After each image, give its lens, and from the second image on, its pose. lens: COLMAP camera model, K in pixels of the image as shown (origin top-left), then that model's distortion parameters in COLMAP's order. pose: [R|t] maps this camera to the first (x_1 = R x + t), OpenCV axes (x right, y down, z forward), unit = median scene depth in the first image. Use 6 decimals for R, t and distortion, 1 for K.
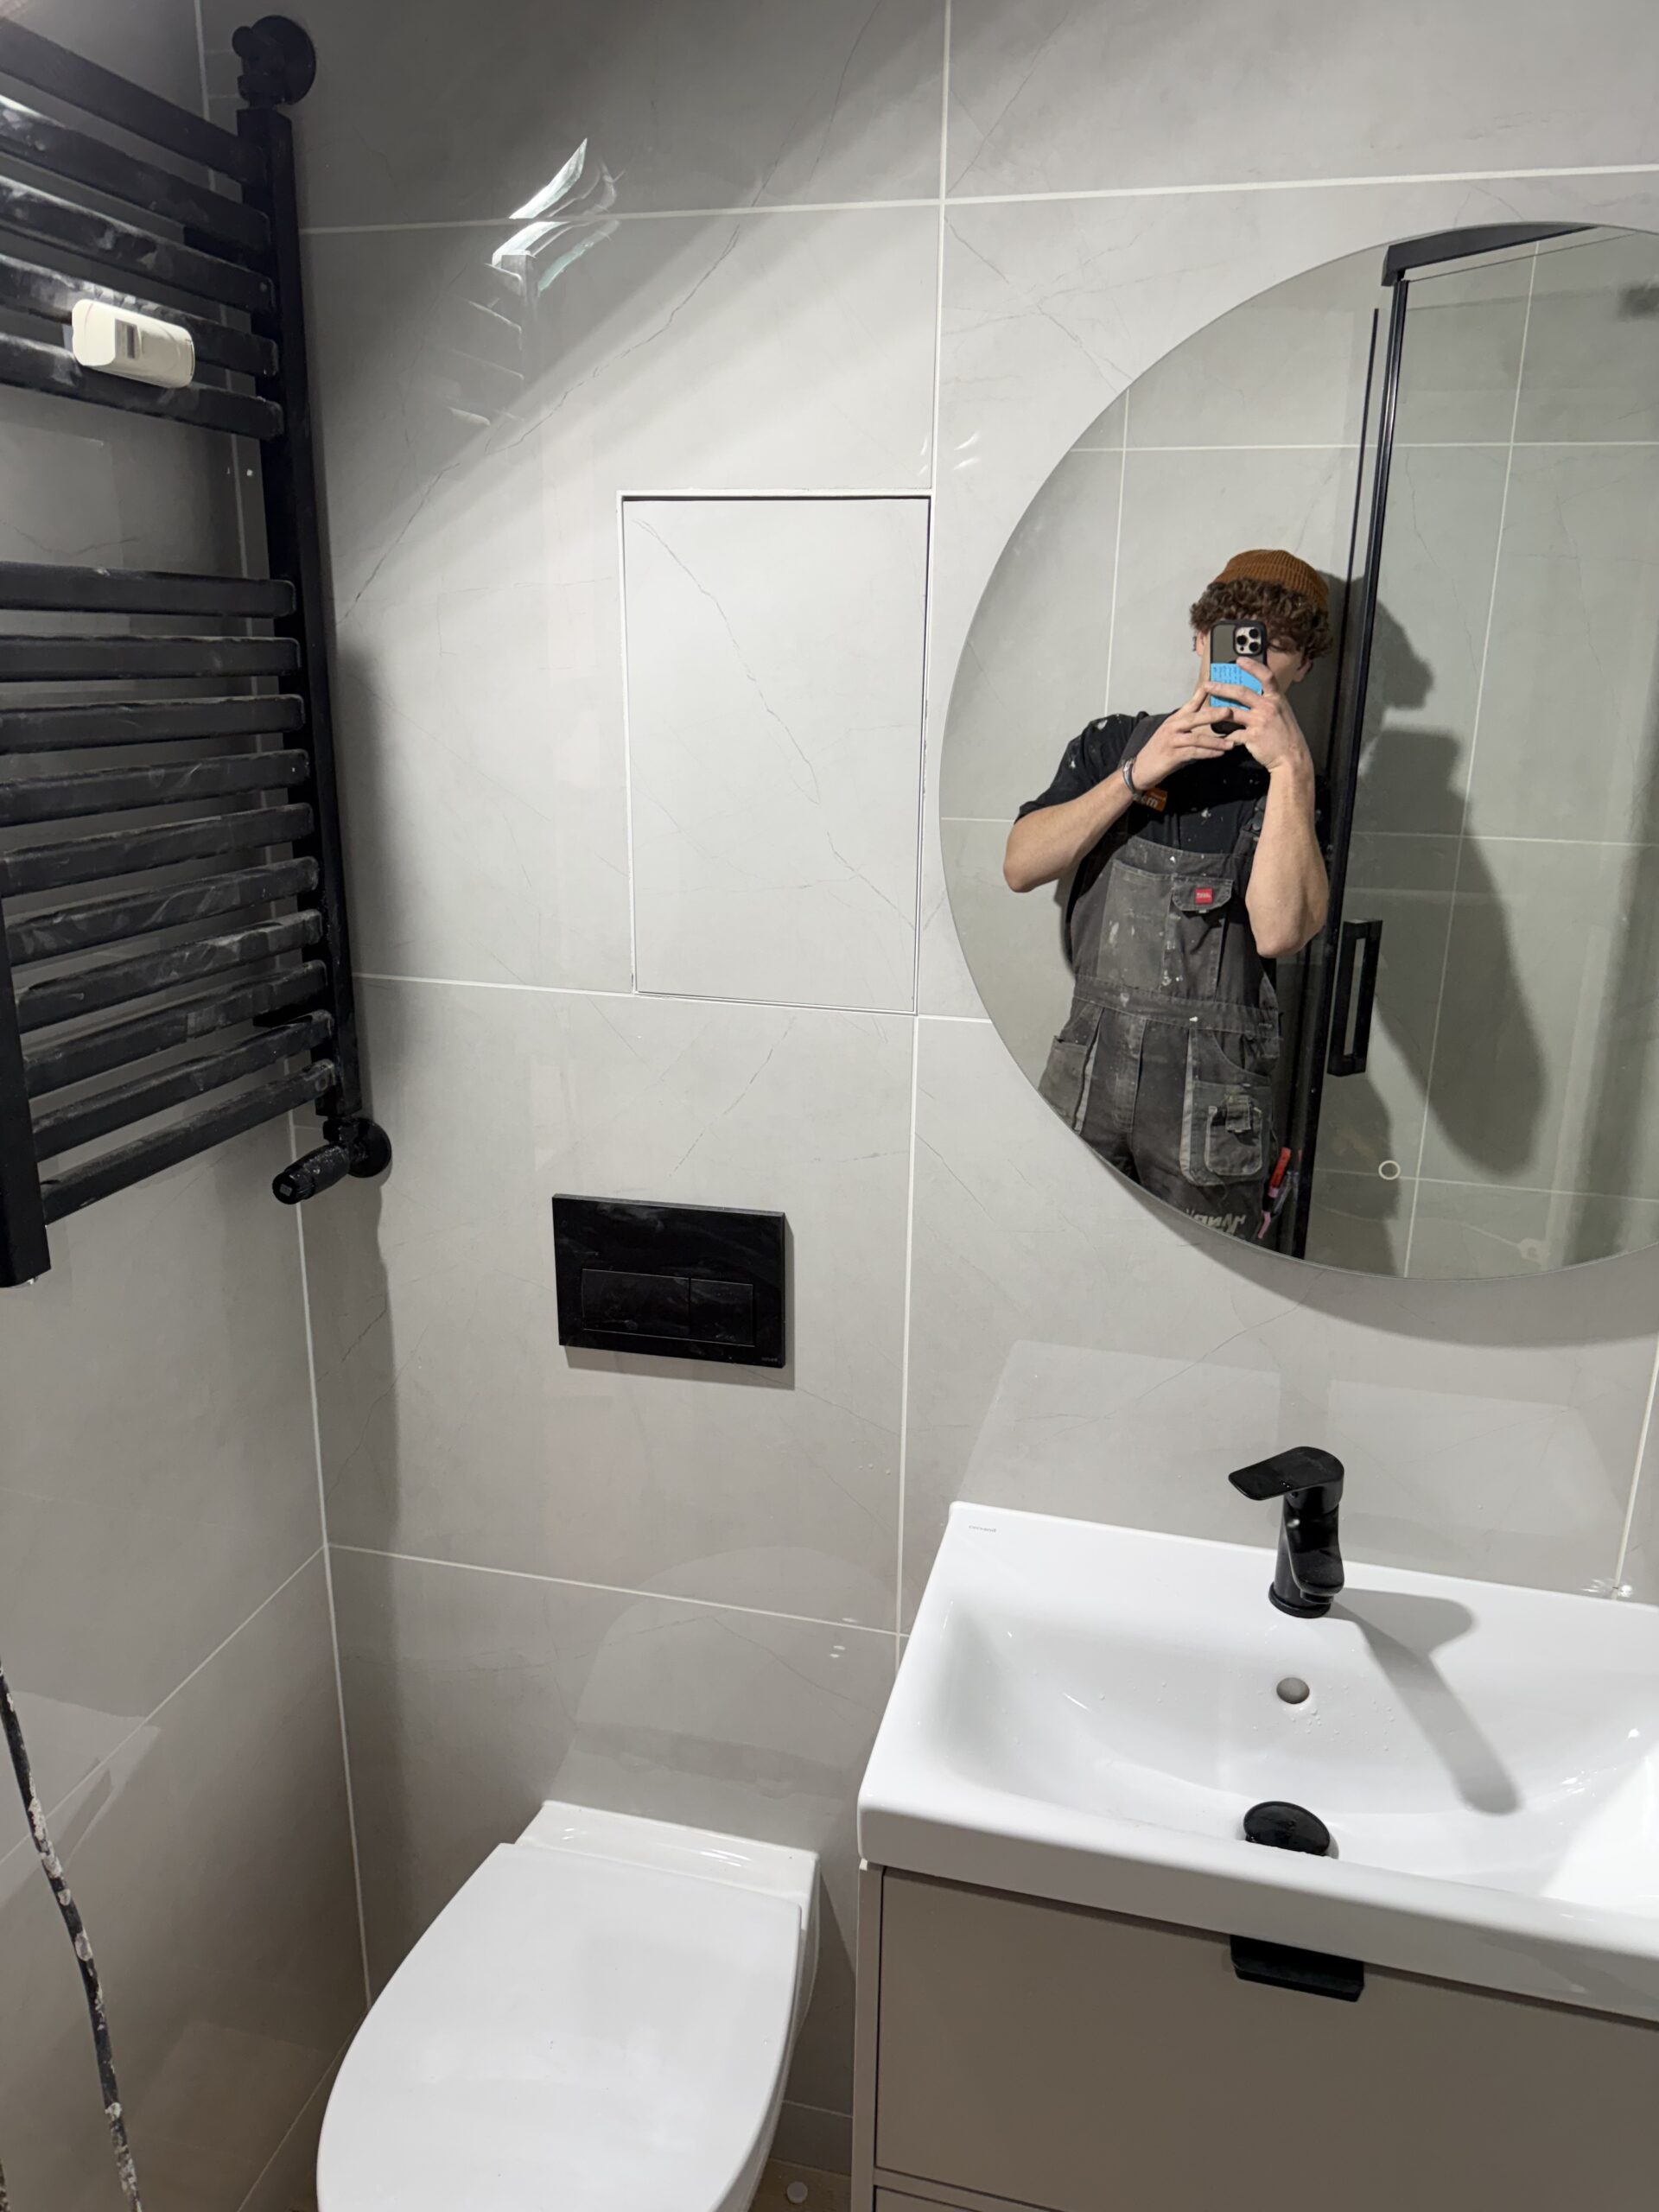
lens RADIAL K [[1571.4, 0, 843.2], [0, 1571.4, 1099.3], [0, 0, 1]] dist [0.042492, -0.053345]
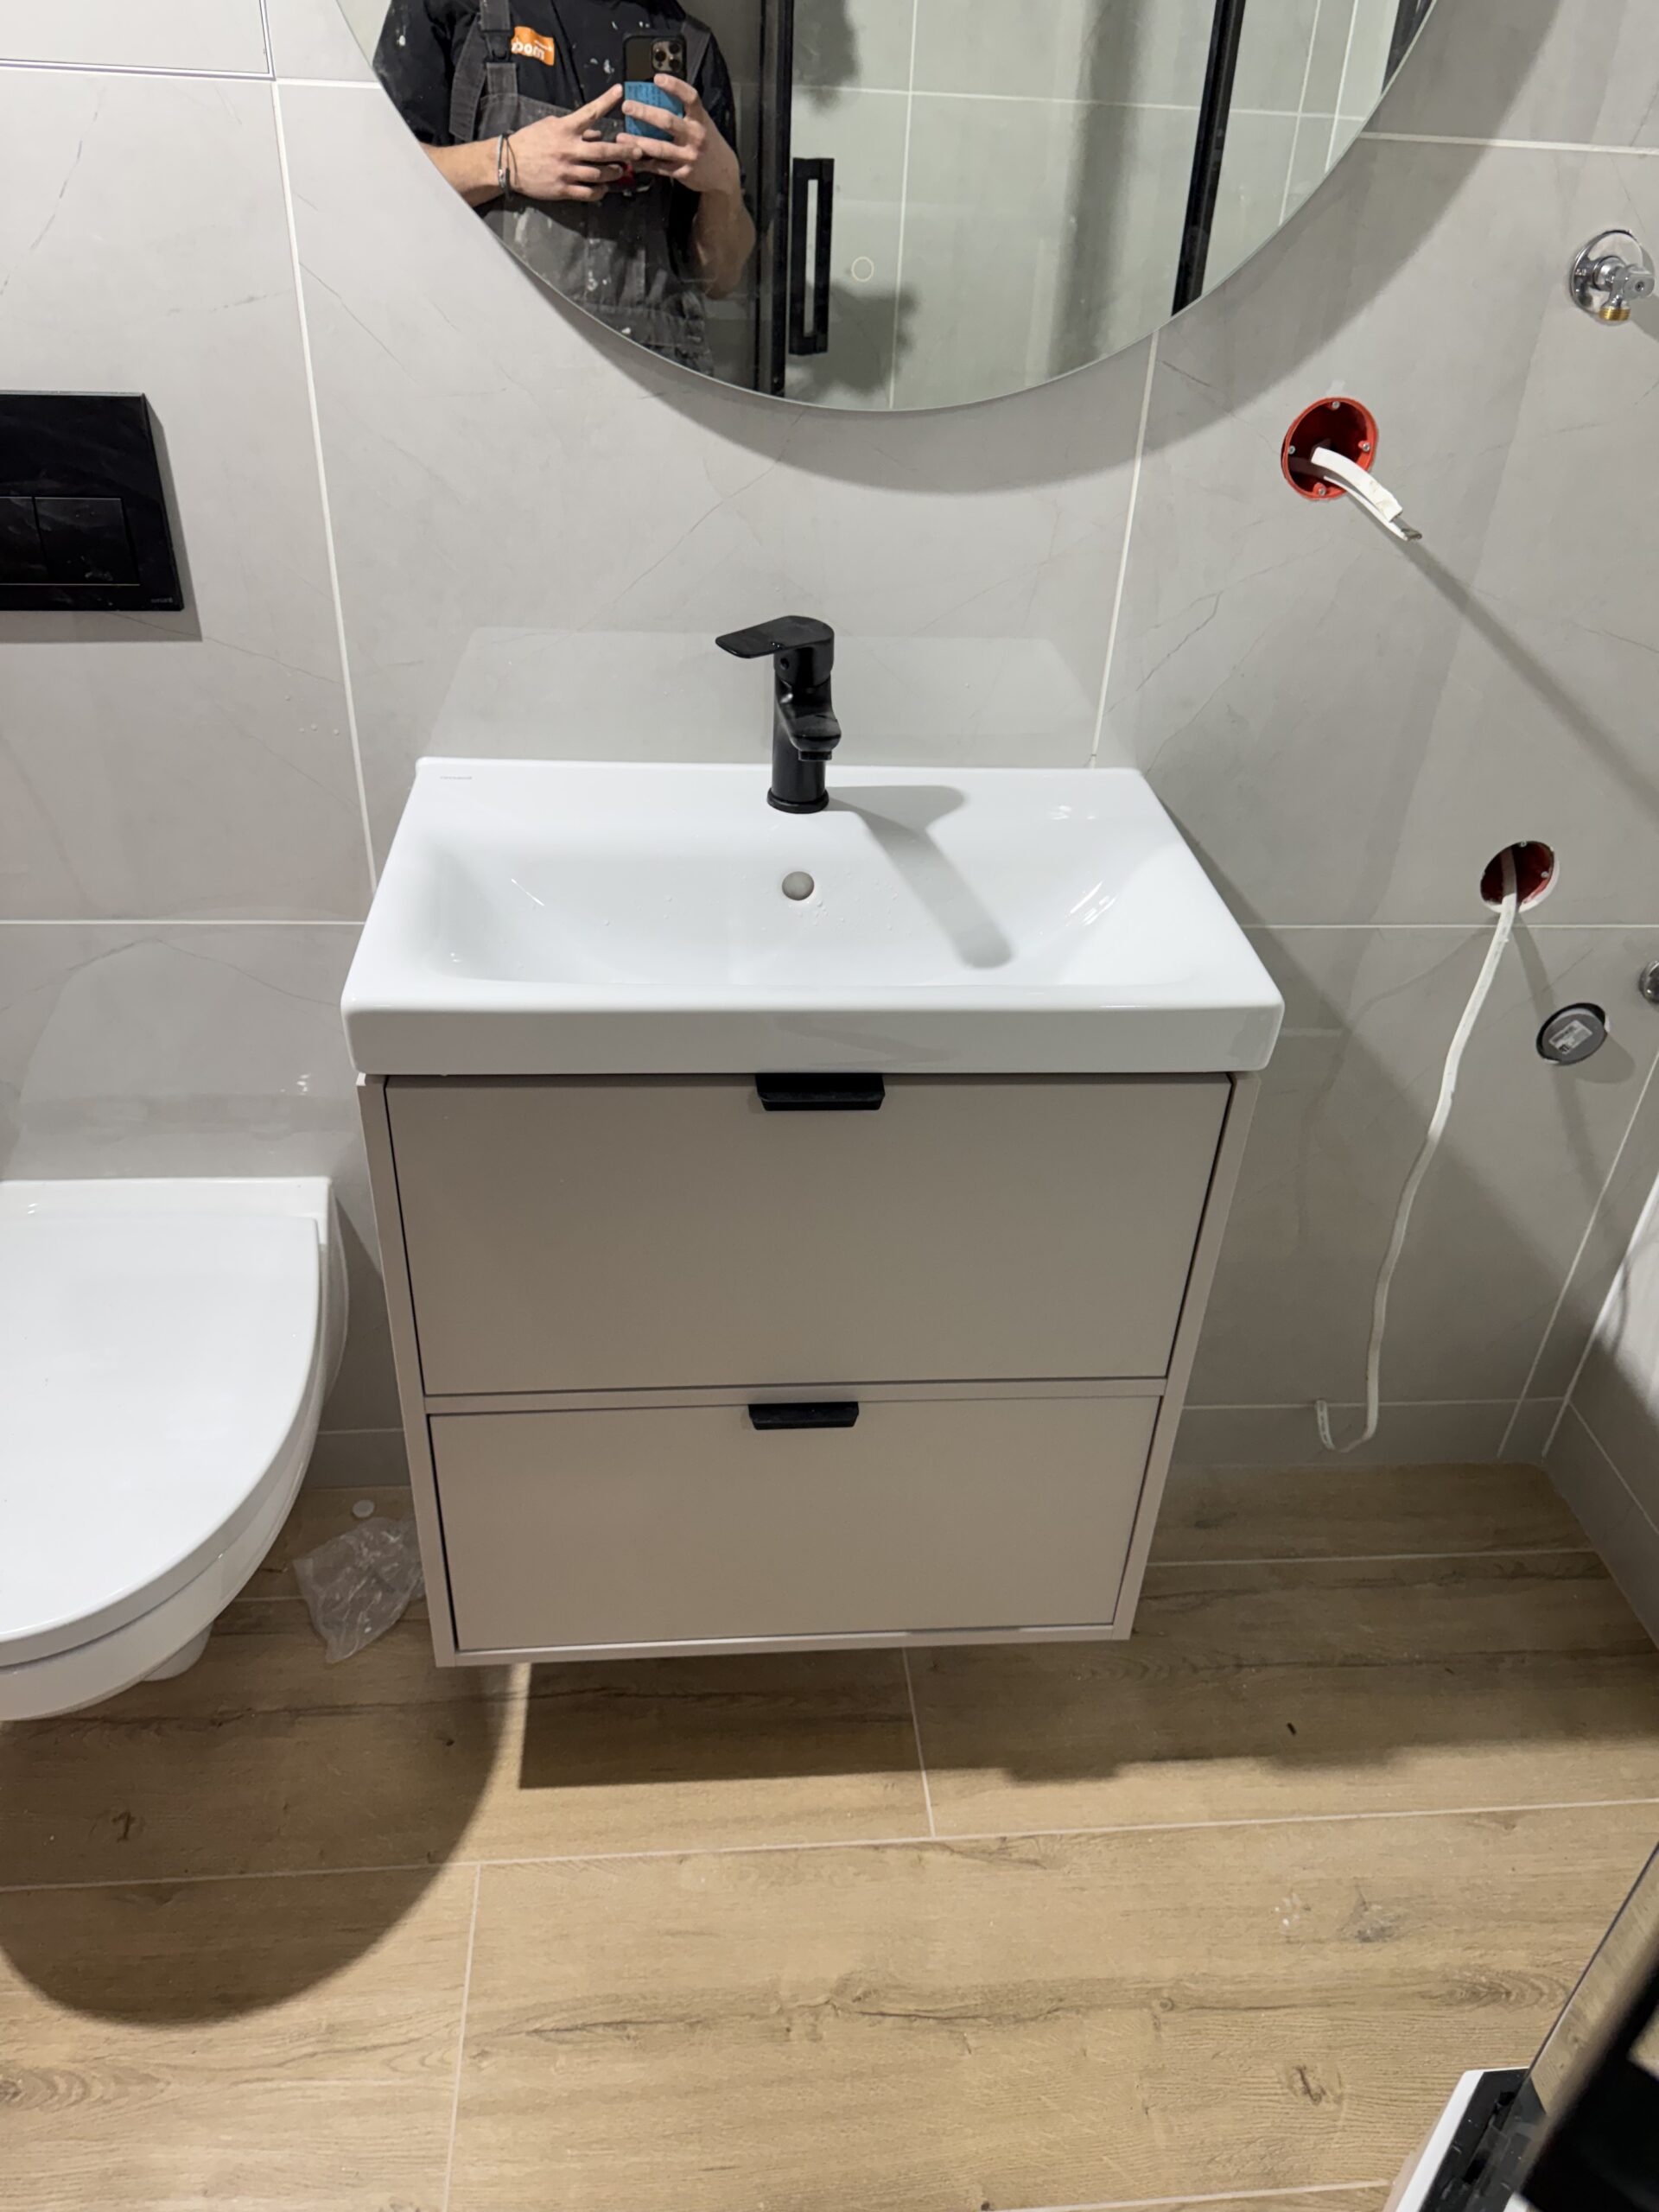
lens RADIAL K [[1571.4, 0, 833.4], [0, 1571.4, 1125.1], [0, 0, 1]] dist [0.042492, -0.053345]
pose [[0.946180, -0.154676, 0.284288, 0.007266], [0.062337, 0.949053, 0.308889, 0.209761], [-0.317581, -0.274542, 0.907617, 0.073557]]
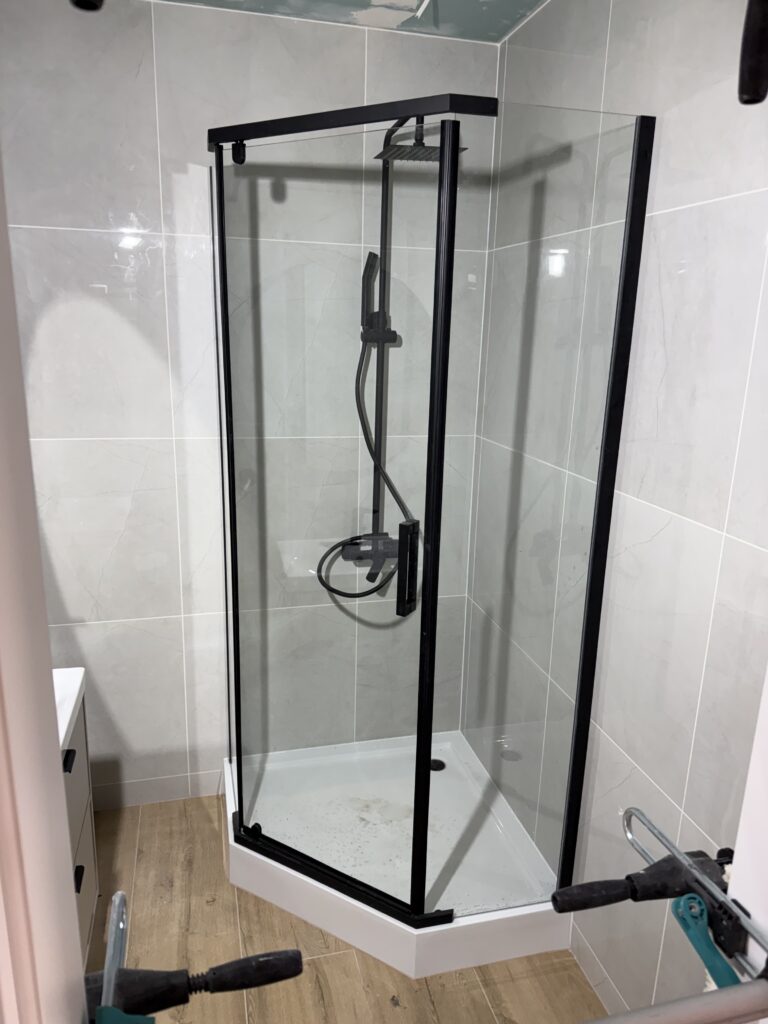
lens RADIAL K [[727.5, 0, 392.1], [0, 727.5, 511.3], [0, 0, 1]] dist [0.042492, -0.053345]
pose [[-0.482682, -0.243711, 0.841203, -0.896824], [0.214295, 0.898439, 0.383255, -0.251715], [-0.849174, 0.365256, -0.381434, 0.649436]]
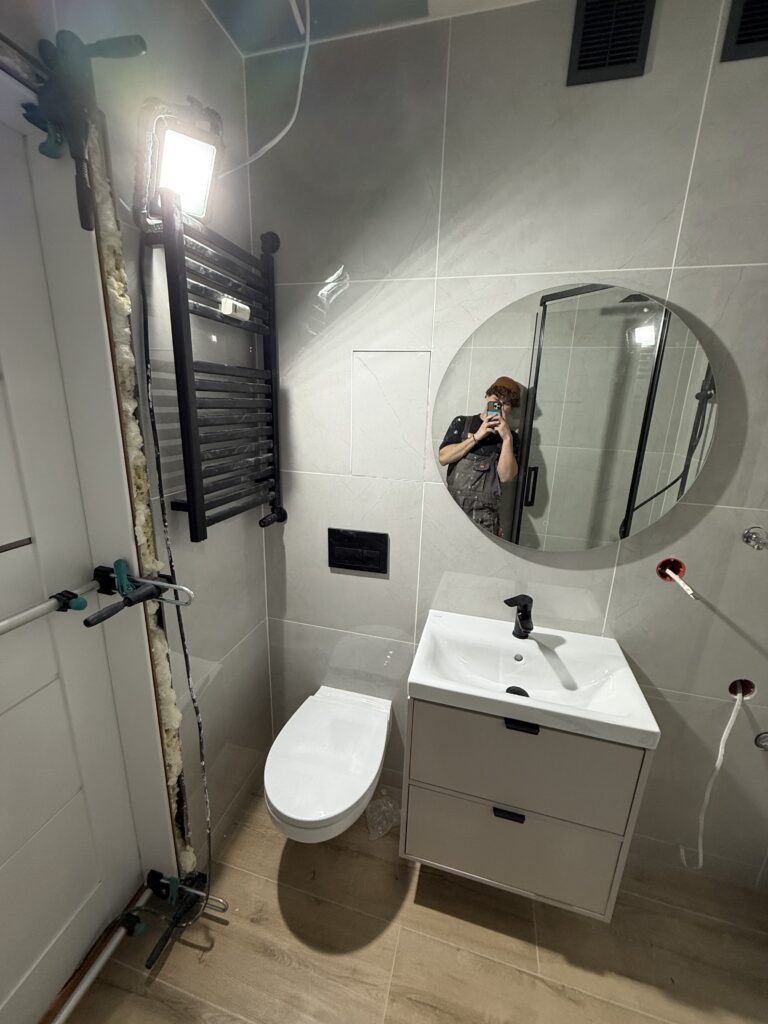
lens RADIAL K [[409.9, 0, 382.4], [0, 409.9, 506.4], [0, 0, 1]] dist [-0.001294, 0.001049]
pose [[0.999630, 0.020816, -0.017523, -0.037345], [-0.021366, 0.999265, -0.031840, 0.041183], [0.016847, 0.032203, 0.999339, -0.017860]]
